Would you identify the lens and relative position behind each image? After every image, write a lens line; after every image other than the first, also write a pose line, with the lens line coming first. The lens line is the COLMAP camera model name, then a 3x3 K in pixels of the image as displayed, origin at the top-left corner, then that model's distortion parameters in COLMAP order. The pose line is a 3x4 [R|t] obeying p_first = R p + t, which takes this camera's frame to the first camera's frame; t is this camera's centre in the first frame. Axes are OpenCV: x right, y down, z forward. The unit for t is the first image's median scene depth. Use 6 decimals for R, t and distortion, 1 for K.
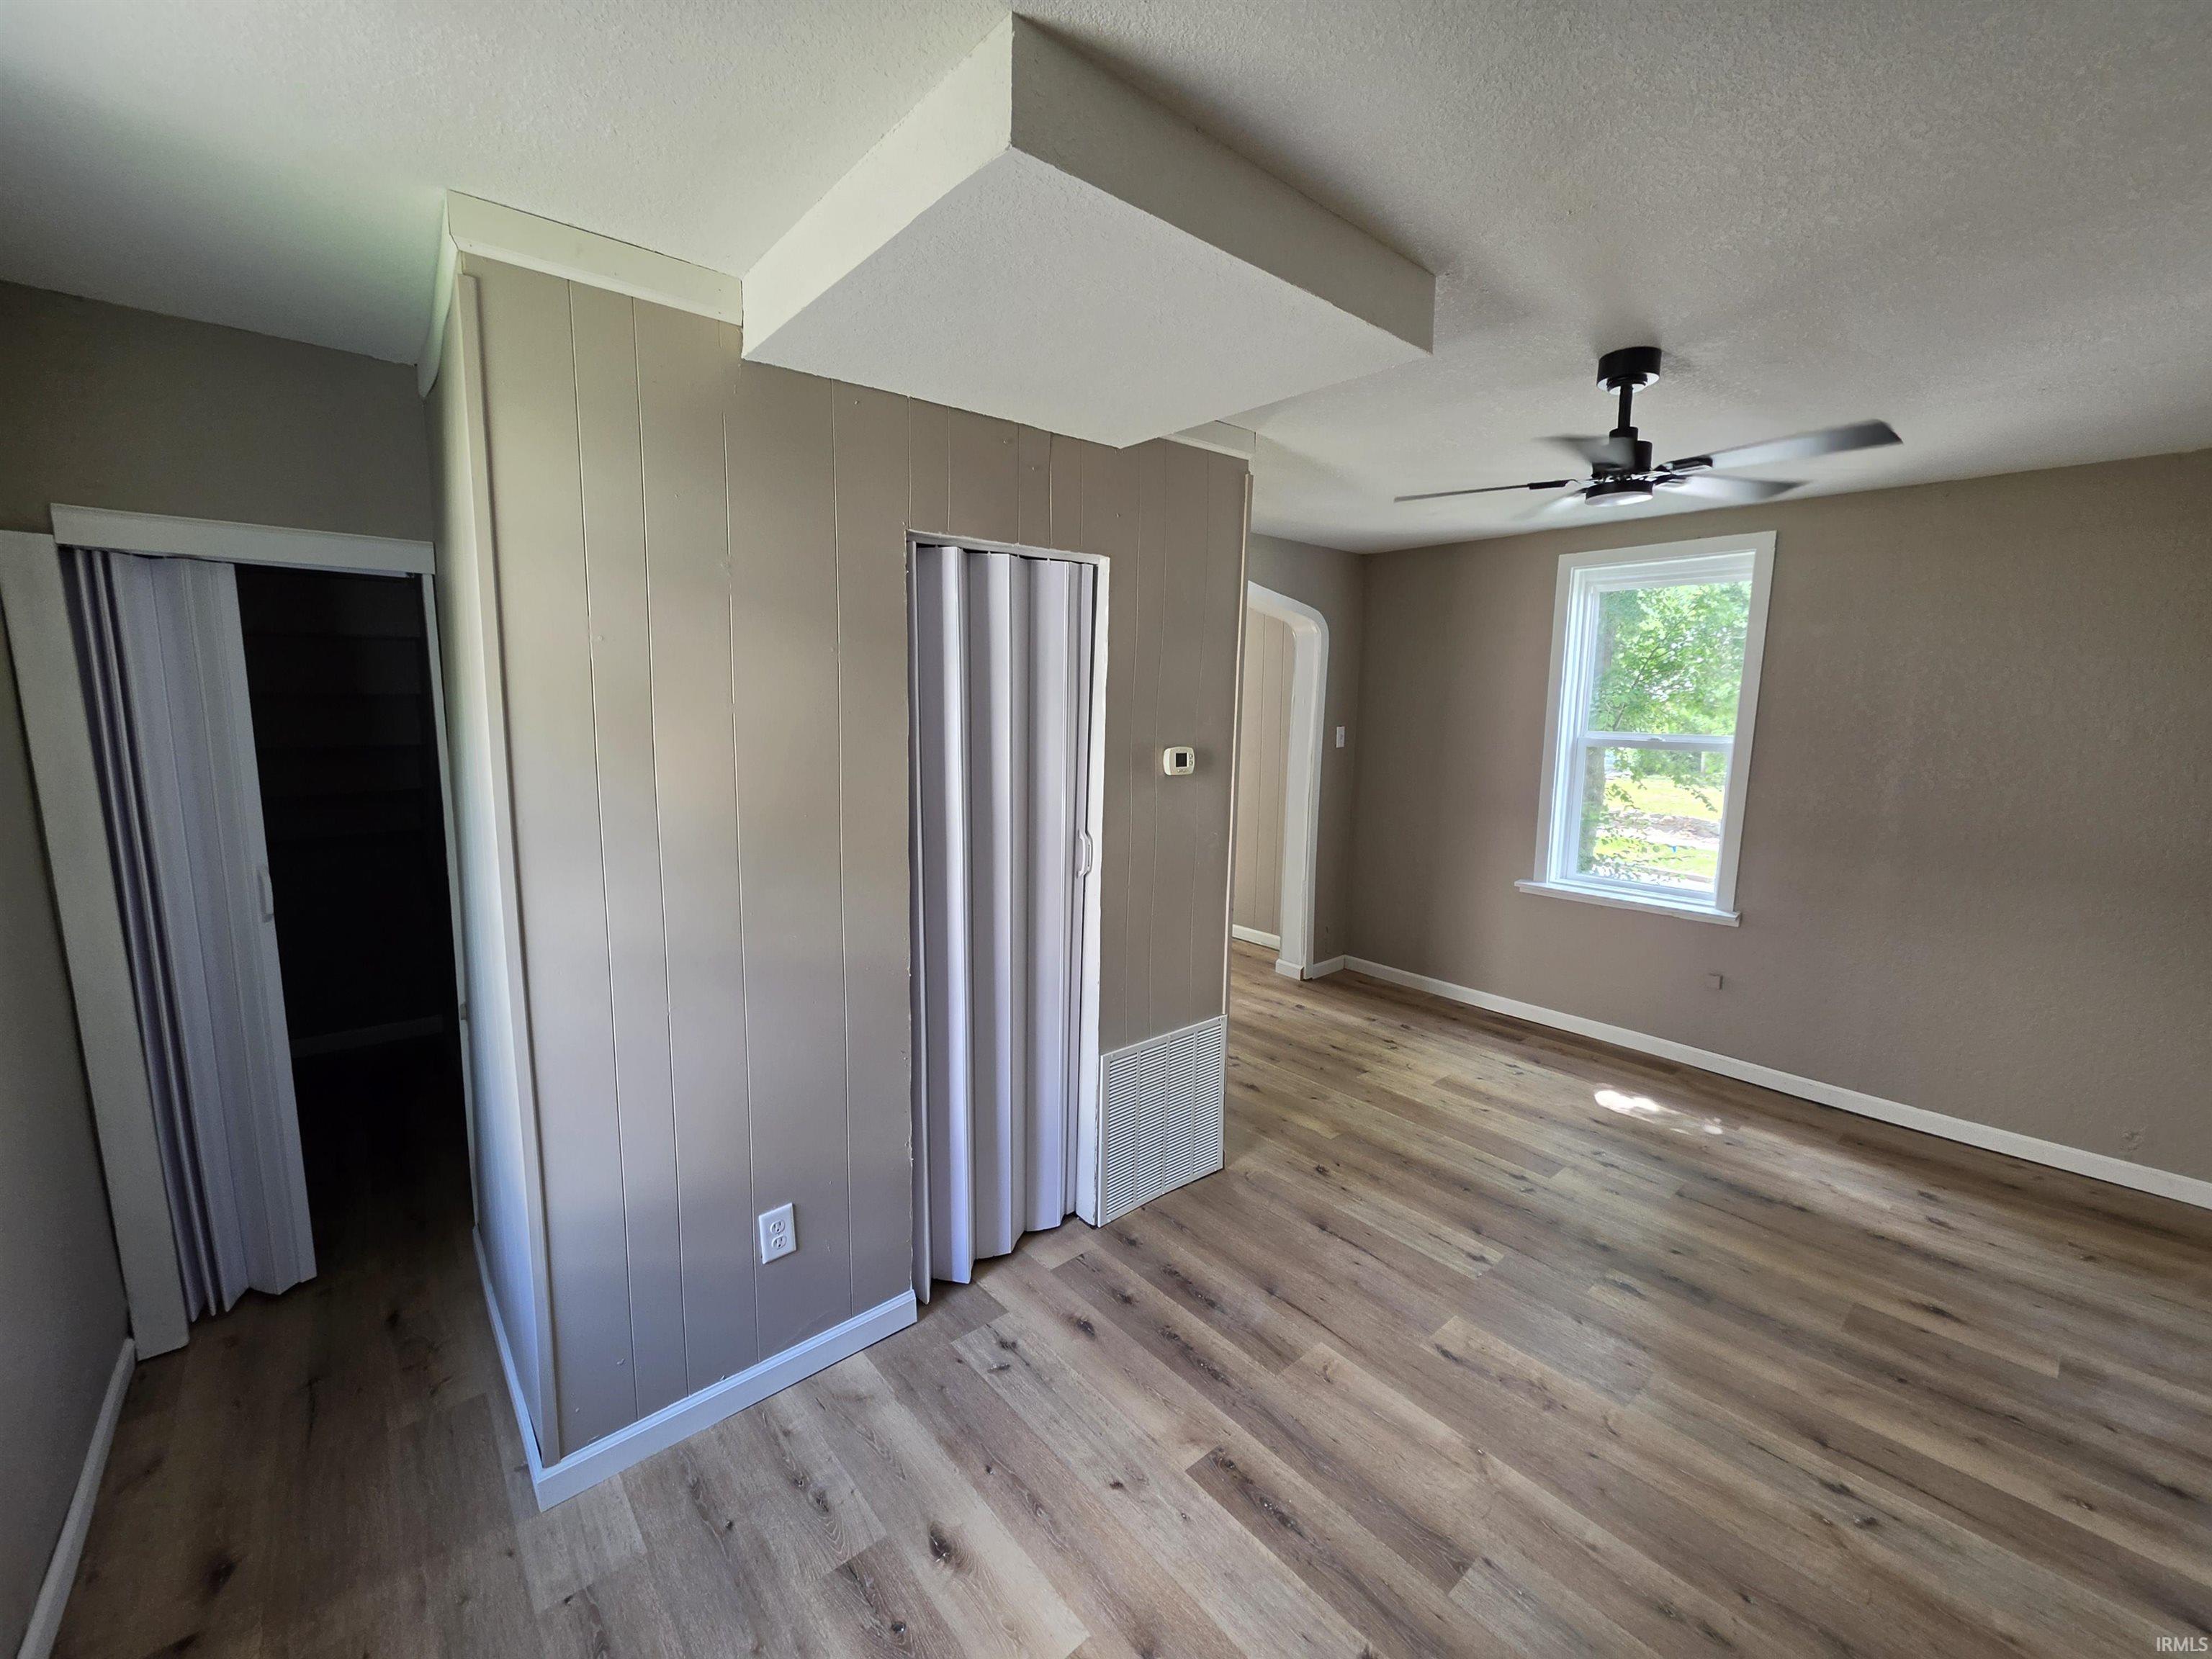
lens RADIAL K [[899.1, 0, 1106.0], [0, 899.1, 829.5], [0, 0, 1]] dist [-0.001322, -0.000215]
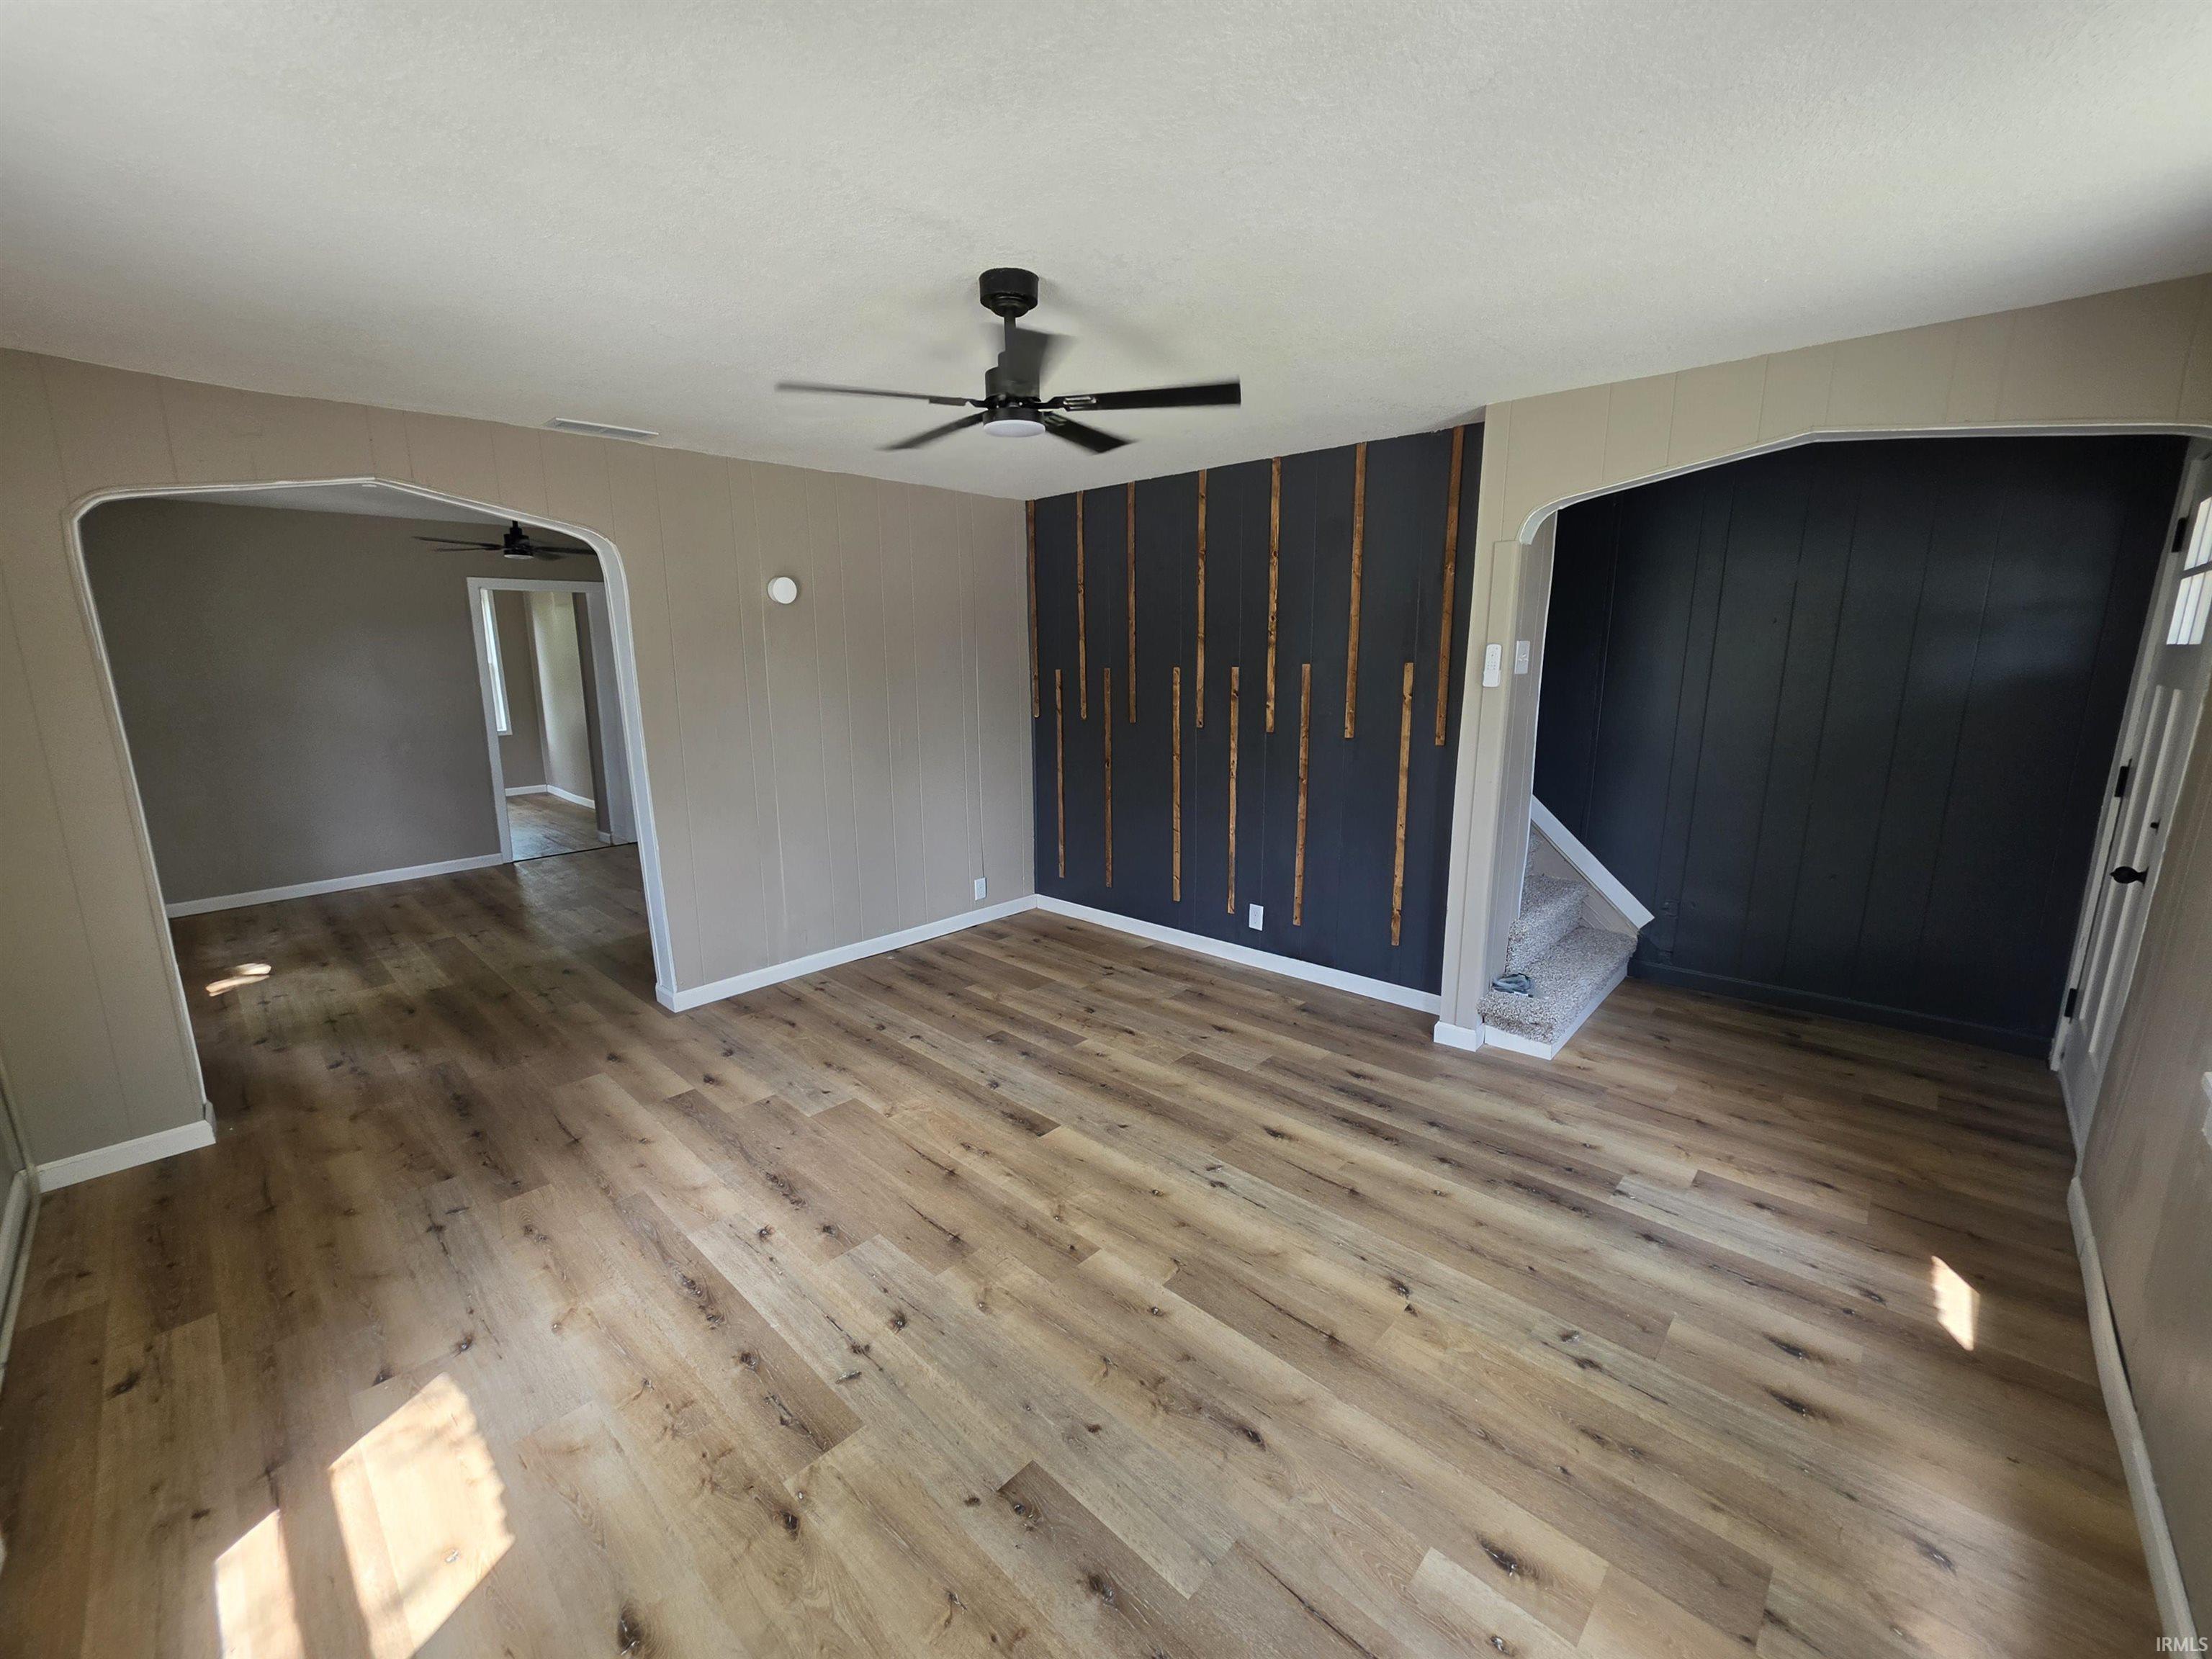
lens RADIAL K [[899.1, 0, 1106.0], [0, 899.1, 829.5], [0, 0, 1]] dist [-0.001322, -0.000215]
pose [[-0.994243, 0.018682, -0.105507, -0.653970], [-0.019053, 0.938165, 0.345663, -0.484128], [0.105441, 0.345683, -0.932408, 3.296369]]
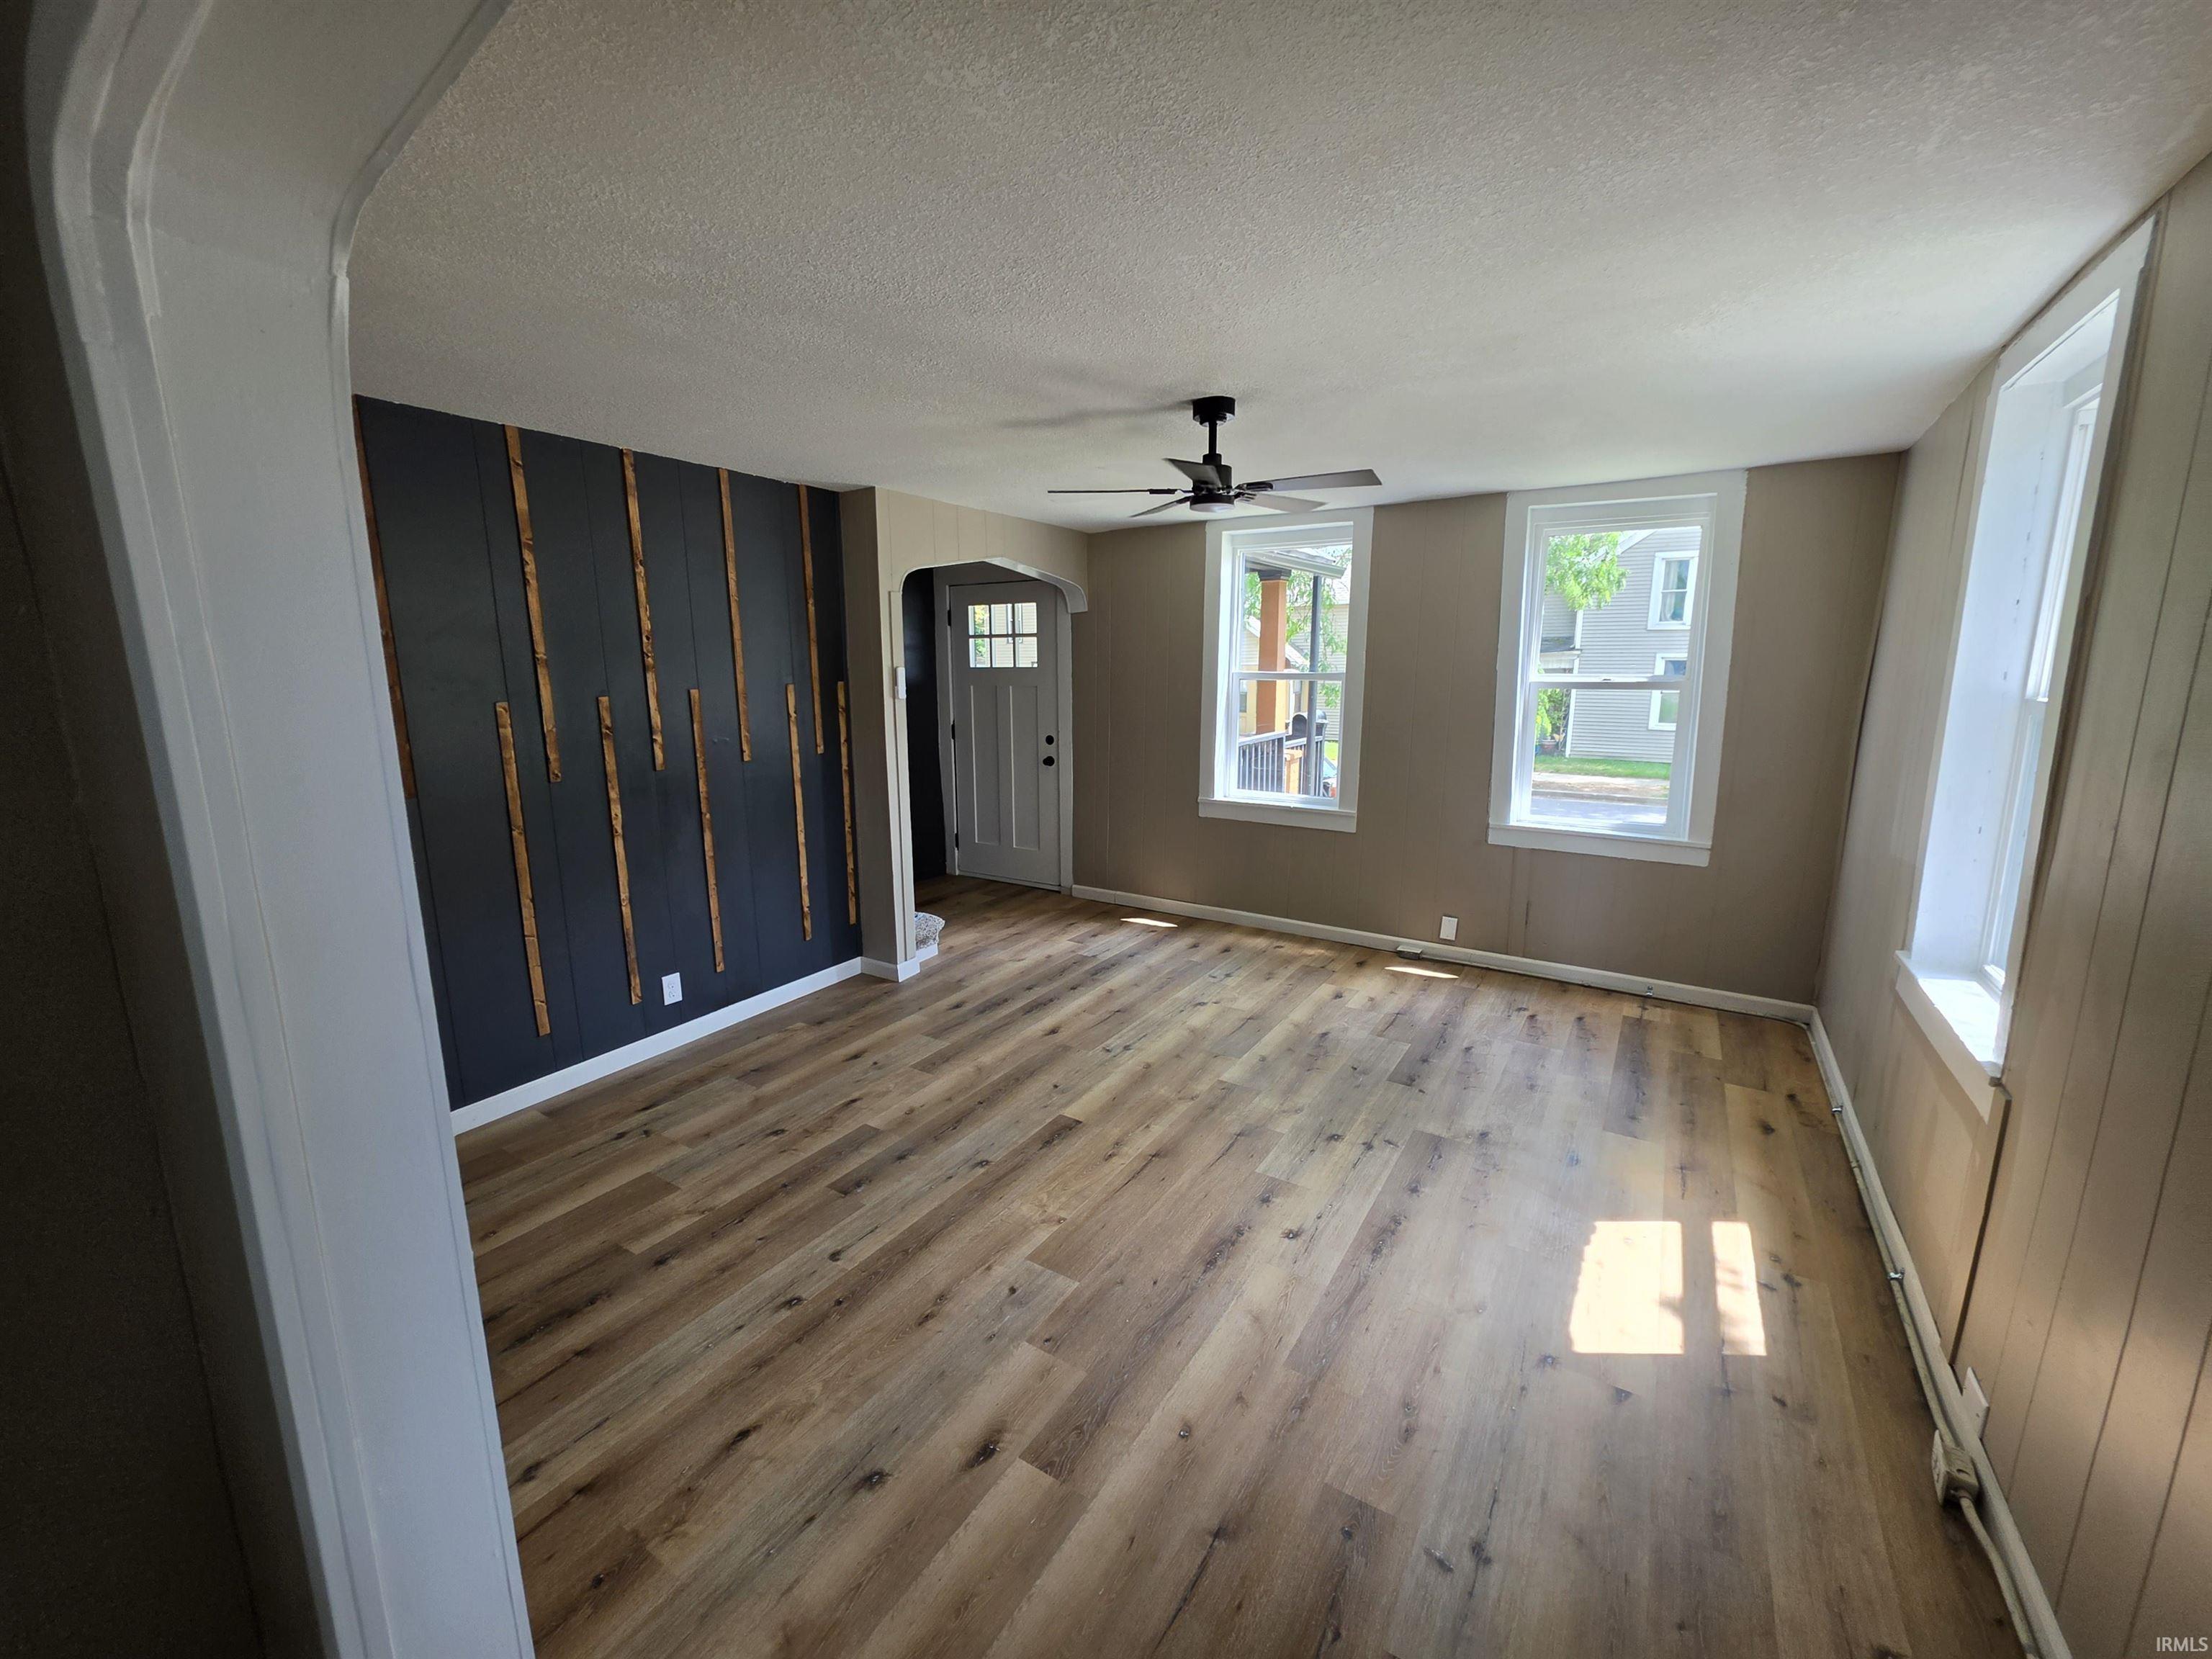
lens RADIAL K [[891.5, 0, 1100.5], [0, 891.5, 828.6], [0, 0, 1]] dist [-0.000925, -0.000091]
pose [[0.295510, 0.164890, -0.941002, 0.460432], [-0.138372, 0.981993, 0.128619, -0.263201], [0.945266, 0.092201, 0.313005, 1.889745]]
